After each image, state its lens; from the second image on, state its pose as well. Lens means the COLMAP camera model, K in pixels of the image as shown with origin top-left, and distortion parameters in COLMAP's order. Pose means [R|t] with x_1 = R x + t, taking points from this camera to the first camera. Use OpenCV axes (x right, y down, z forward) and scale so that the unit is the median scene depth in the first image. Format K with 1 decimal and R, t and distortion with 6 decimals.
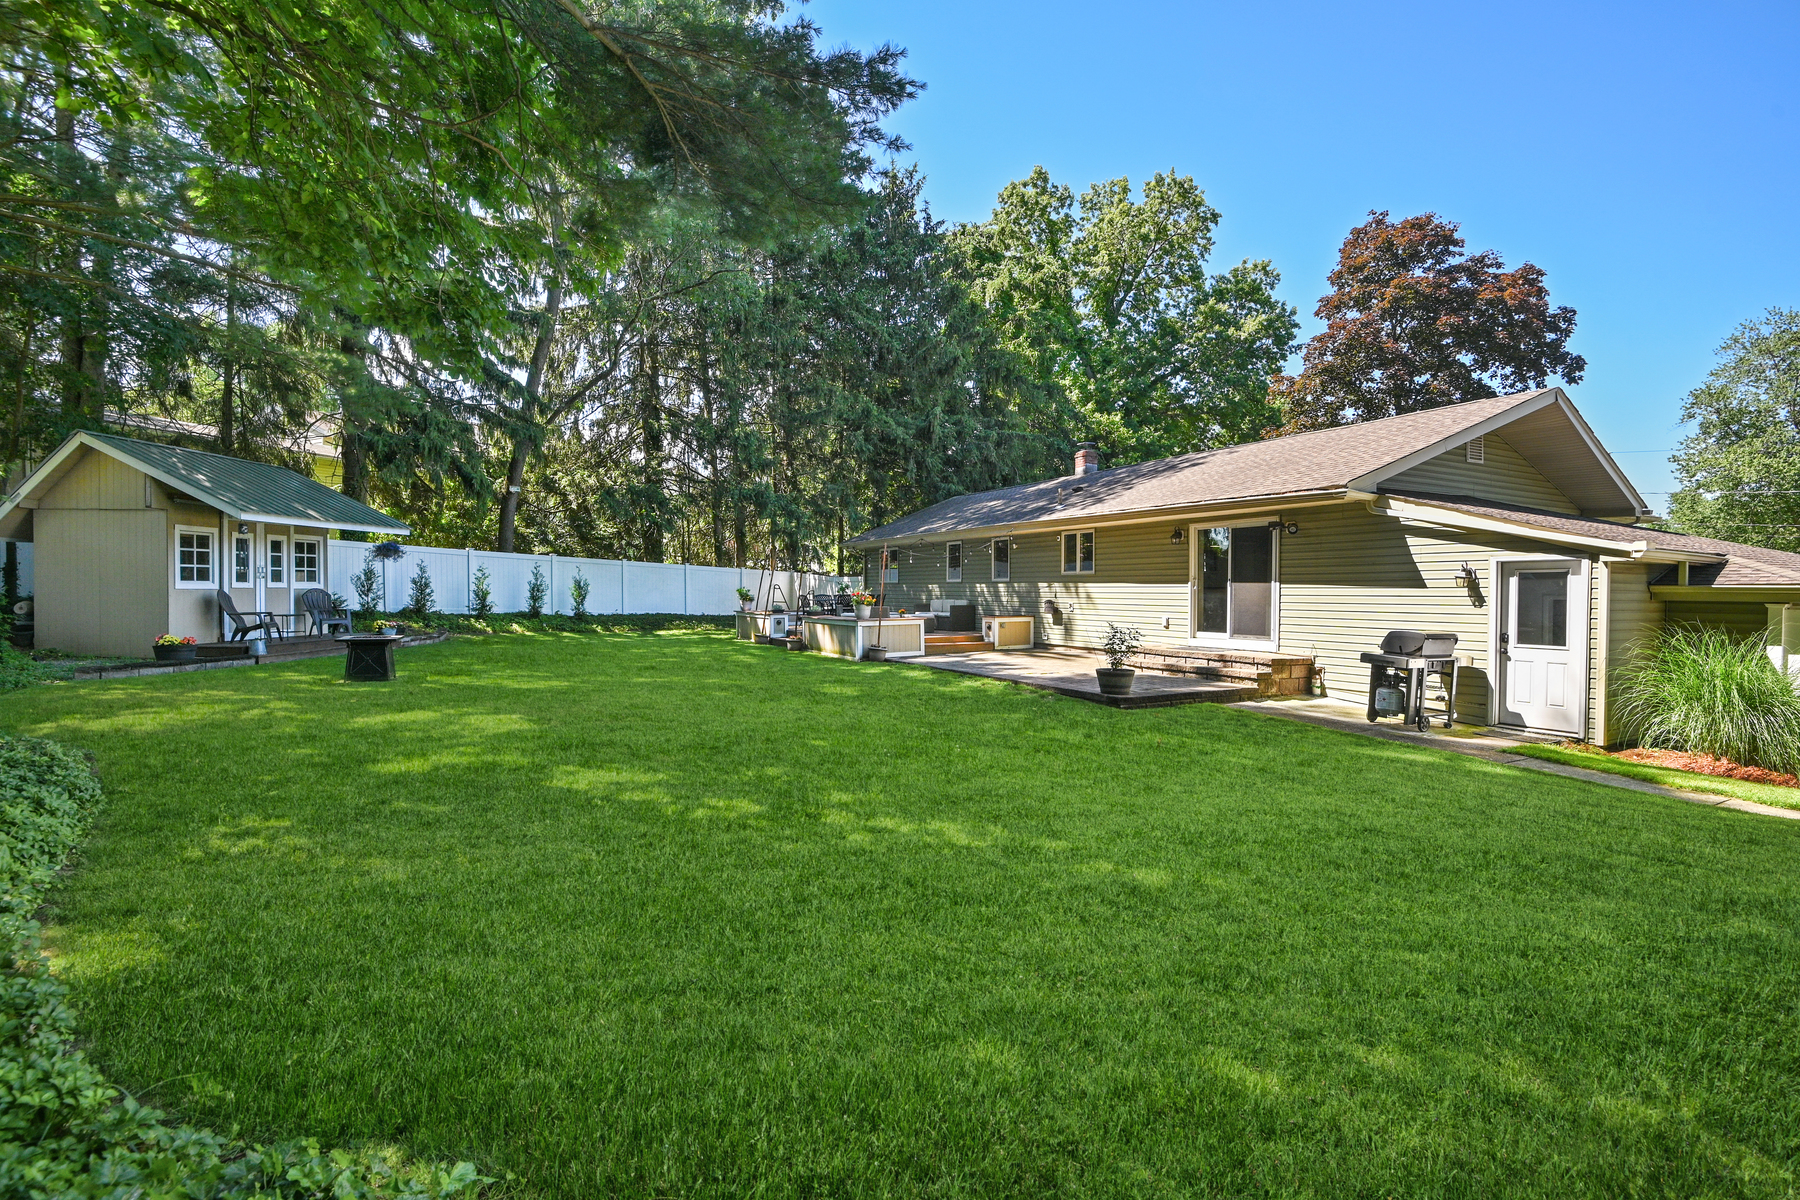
lens RADIAL K [[838.9, 0, 909.2], [0, 838.9, 596.2], [0, 0, 1]] dist [-0.012905, -0.000570]
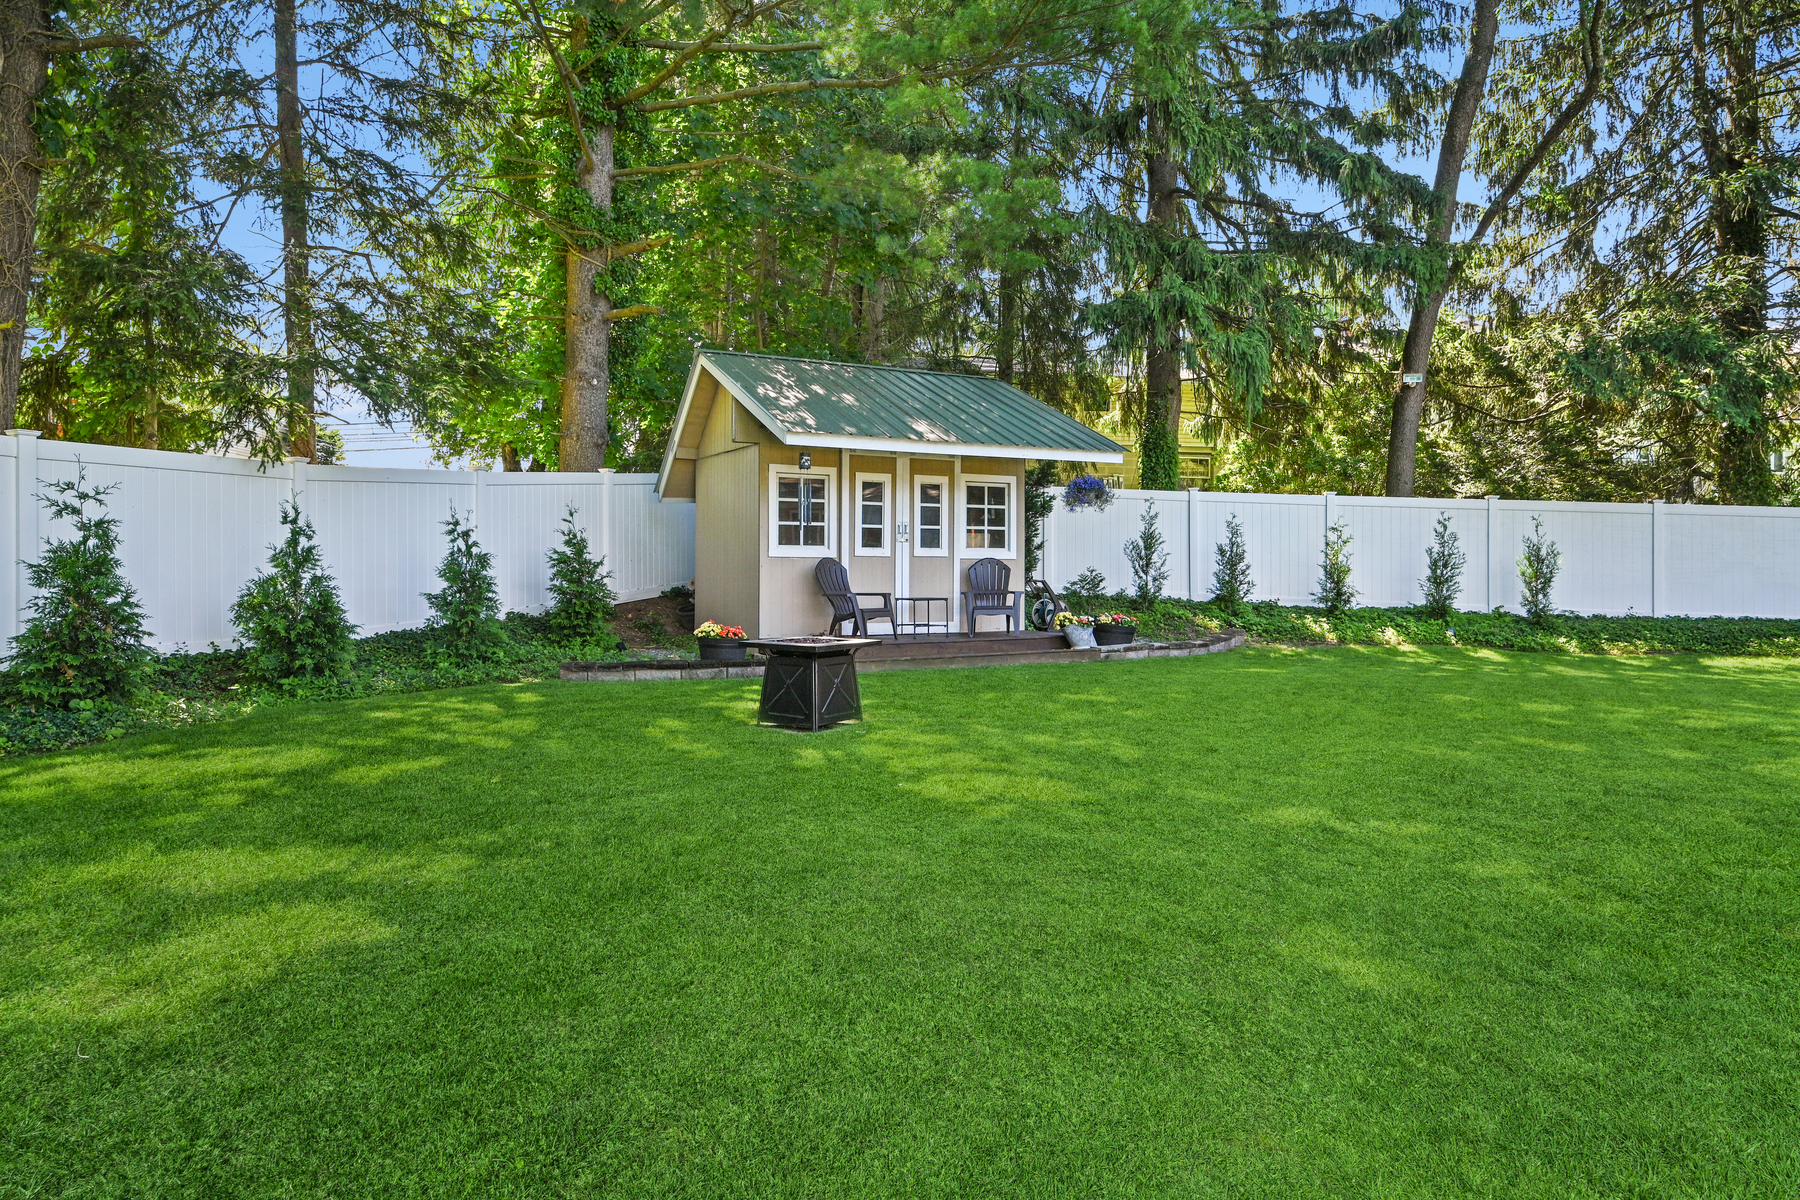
lens RADIAL K [[1095.9, 0, 899.2], [0, 1095.9, 573.3], [0, 0, 1]] dist [-0.000798, -0.000279]
pose [[0.491971, -0.002353, -0.870608, -0.019285], [-0.009492, 0.999922, -0.008066, 0.007152], [0.870560, 0.012232, 0.491911, 0.400132]]
